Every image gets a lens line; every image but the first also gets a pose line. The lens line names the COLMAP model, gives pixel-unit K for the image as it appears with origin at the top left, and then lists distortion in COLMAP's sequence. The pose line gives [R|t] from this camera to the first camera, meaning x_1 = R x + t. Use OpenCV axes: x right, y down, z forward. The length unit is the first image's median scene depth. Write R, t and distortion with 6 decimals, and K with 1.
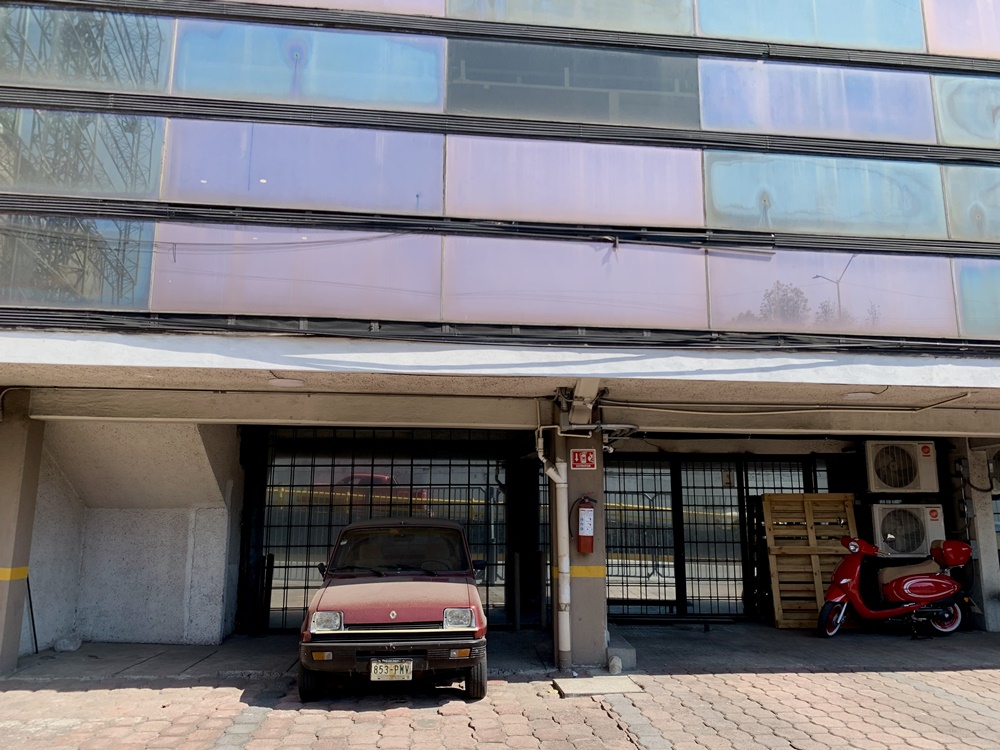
lens RADIAL K [[762.4, 0, 498.8], [0, 762.4, 377.0], [0, 0, 1]] dist [0.003797, -0.003946]
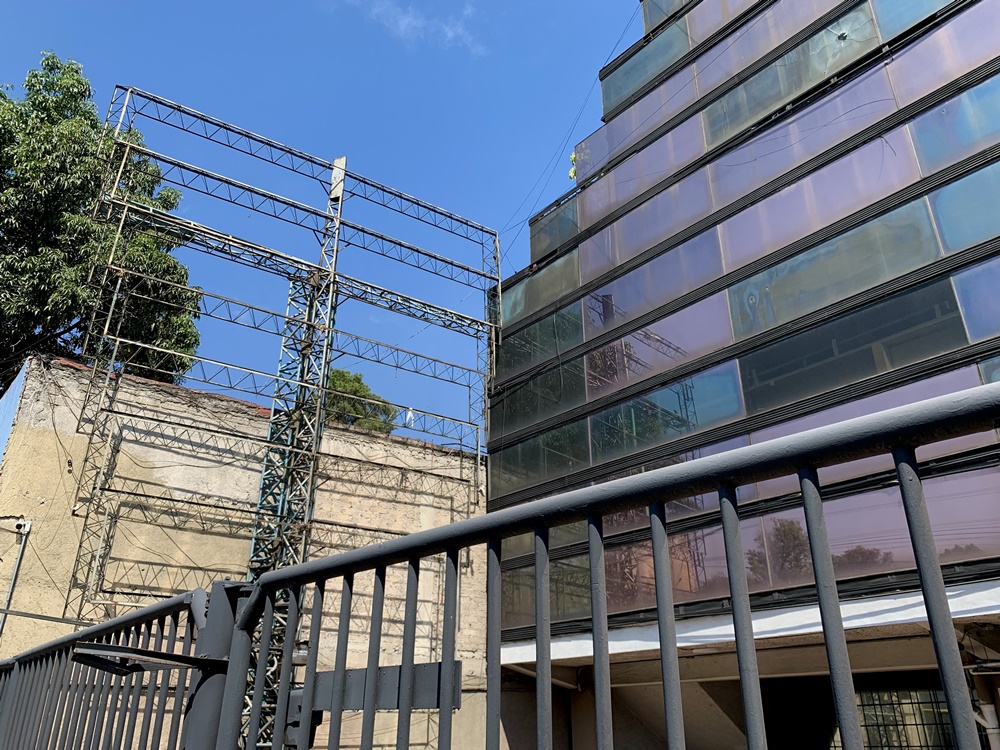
lens RADIAL K [[762.4, 0, 501.2], [0, 762.4, 381.8], [0, 0, 1]] dist [0.003797, -0.003946]
pose [[0.570099, -0.353378, -0.741695, 0.645975], [0.150726, 0.932435, -0.328401, -0.044919], [0.807632, 0.075428, 0.584843, -0.072707]]
